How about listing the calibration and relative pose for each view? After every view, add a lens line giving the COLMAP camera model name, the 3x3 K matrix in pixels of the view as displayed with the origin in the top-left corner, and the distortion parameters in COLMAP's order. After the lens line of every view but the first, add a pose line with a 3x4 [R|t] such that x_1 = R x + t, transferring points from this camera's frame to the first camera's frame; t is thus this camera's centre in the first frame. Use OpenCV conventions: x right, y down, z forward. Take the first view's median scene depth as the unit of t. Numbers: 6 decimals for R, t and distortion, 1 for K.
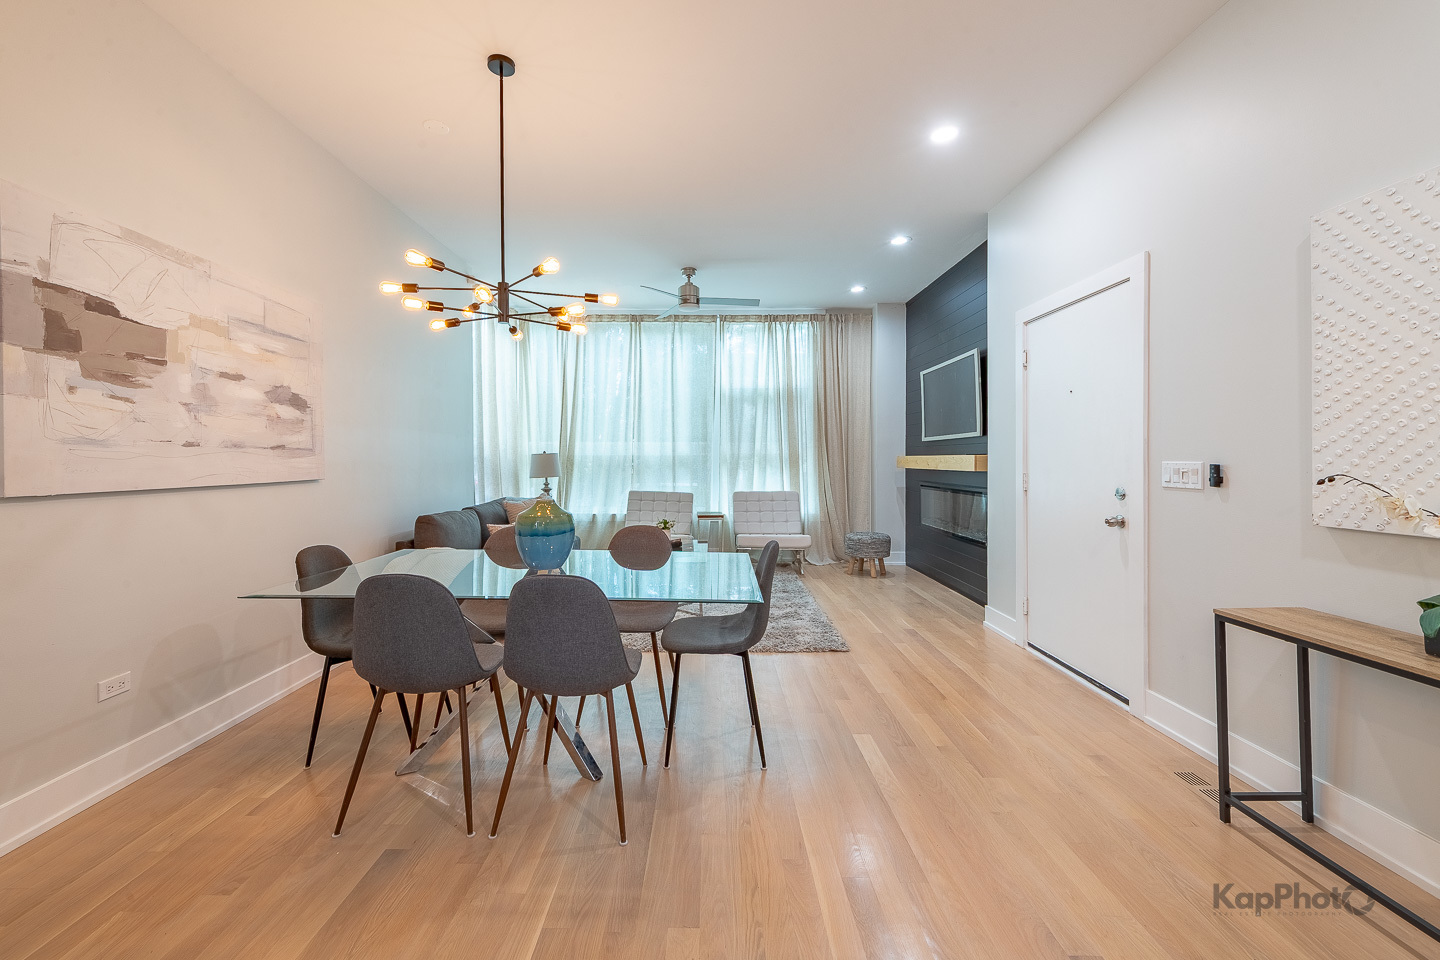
lens RADIAL K [[571.9, 0, 689.8], [0, 571.9, 464.5], [0, 0, 1]] dist [0.012195, -0.003943]
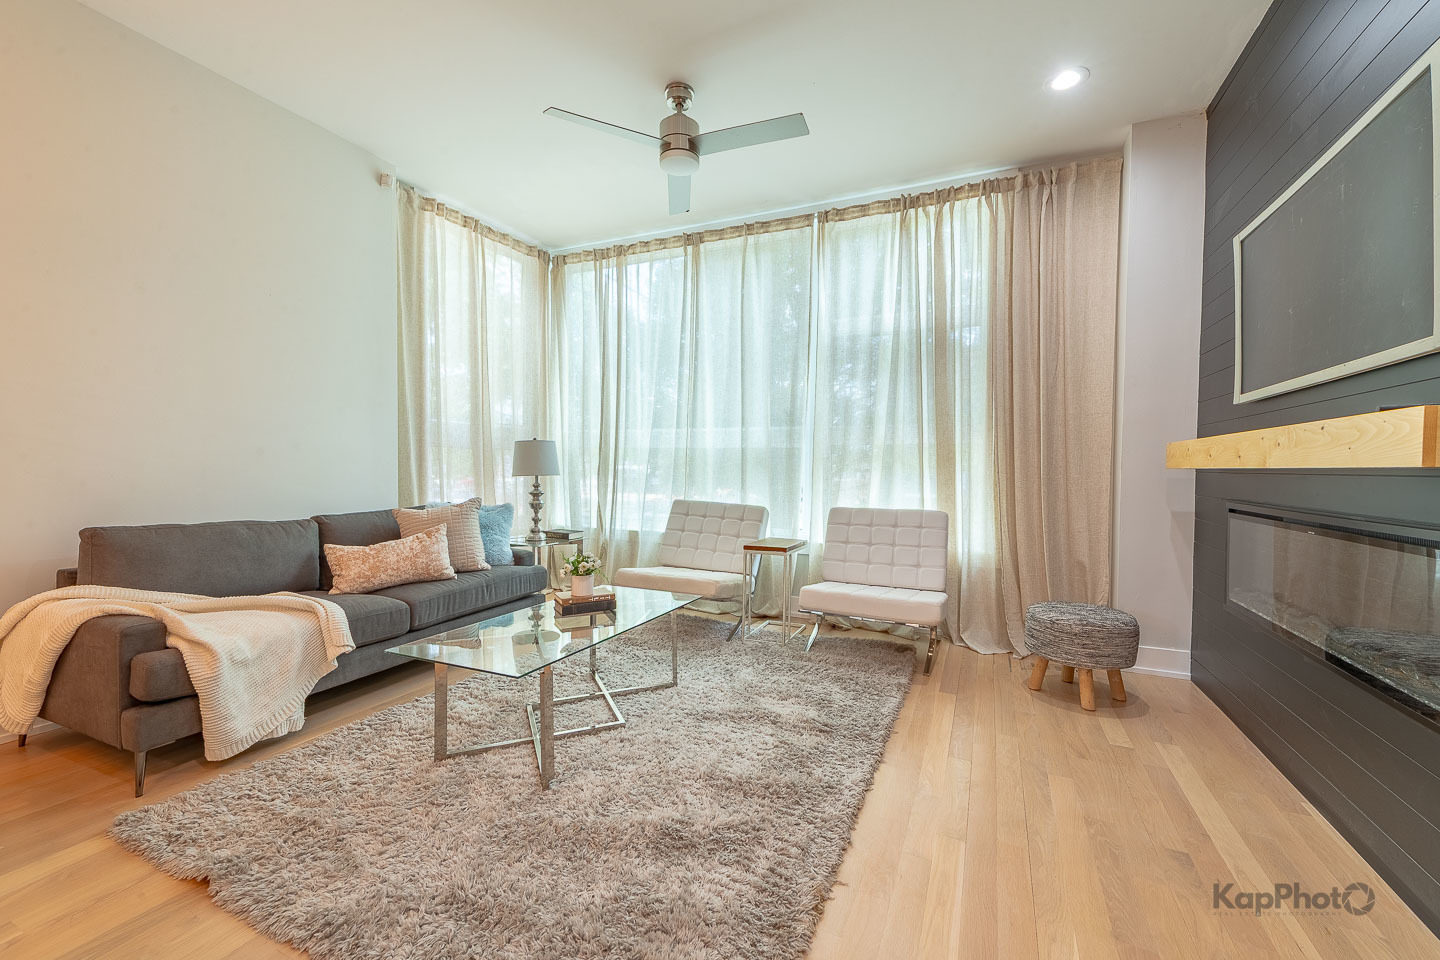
lens RADIAL K [[571.9, 0, 711.8], [0, 571.9, 480.1], [0, 0, 1]] dist [0.012195, -0.003943]
pose [[0.917799, 0.019775, -0.396553, 0.195494], [-0.015837, 0.999787, 0.013202, 0.013254], [0.396730, -0.005836, 0.917917, 0.405221]]
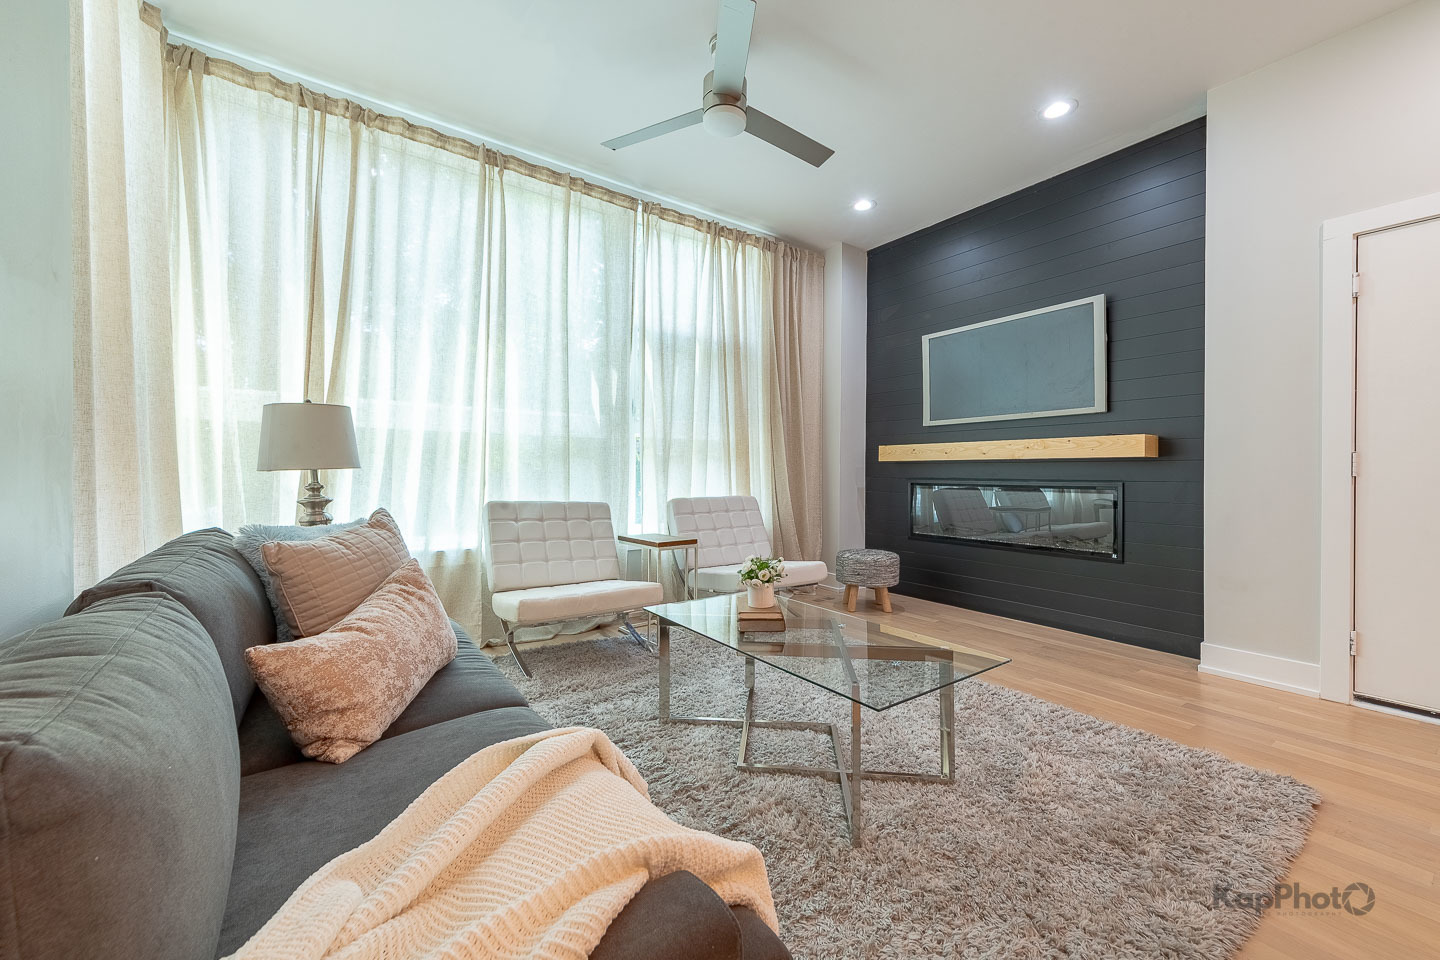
lens RADIAL K [[571.9, 0, 728.5], [0, 571.9, 474.1], [0, 0, 1]] dist [0.012195, -0.003943]
pose [[0.791972, 0.001963, 0.610555, -0.239687], [0.001945, 0.999982, -0.005738, 0.025125], [-0.610555, 0.005732, 0.791953, 0.481381]]
